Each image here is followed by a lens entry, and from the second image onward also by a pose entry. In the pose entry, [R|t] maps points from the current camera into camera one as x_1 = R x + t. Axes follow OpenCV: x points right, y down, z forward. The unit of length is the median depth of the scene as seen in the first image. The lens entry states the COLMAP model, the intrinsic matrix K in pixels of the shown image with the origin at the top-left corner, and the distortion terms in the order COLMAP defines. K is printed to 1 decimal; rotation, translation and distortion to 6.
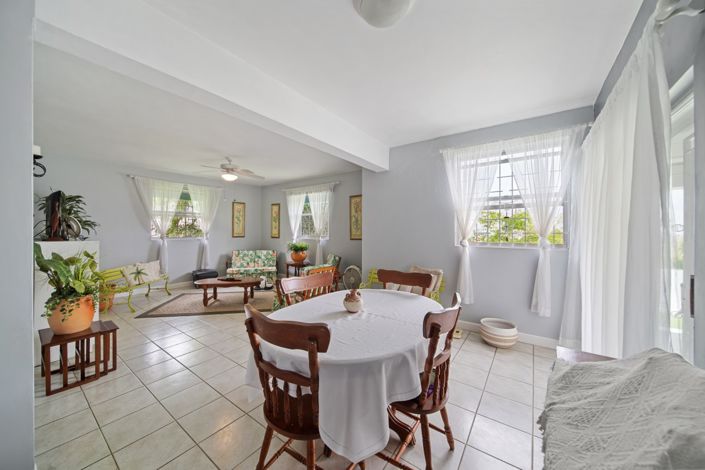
lens RADIAL K [[254.2, 0, 346.9], [0, 254.2, 231.5], [0, 0, 1]] dist [0.000041, 0.000064]
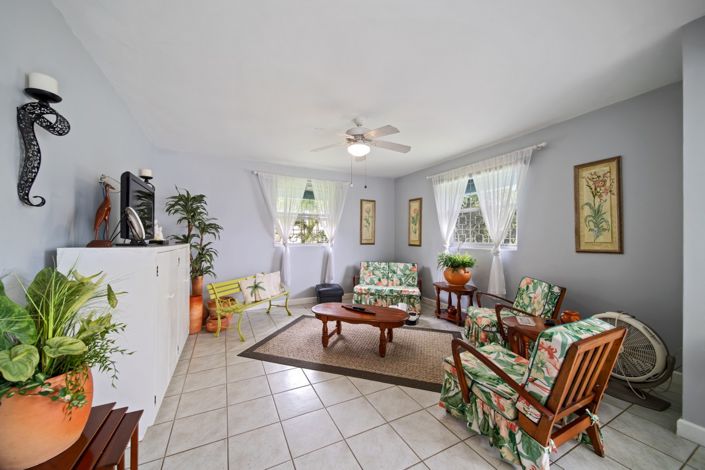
lens RADIAL K [[254.2, 0, 349.9], [0, 254.2, 236.5], [0, 0, 1]] dist [0.000041, 0.000064]
pose [[0.897817, -0.001006, -0.440368, -0.153304], [-0.003560, 0.999948, -0.009543, 0.007068], [0.440355, 0.010136, 0.897767, 0.320790]]
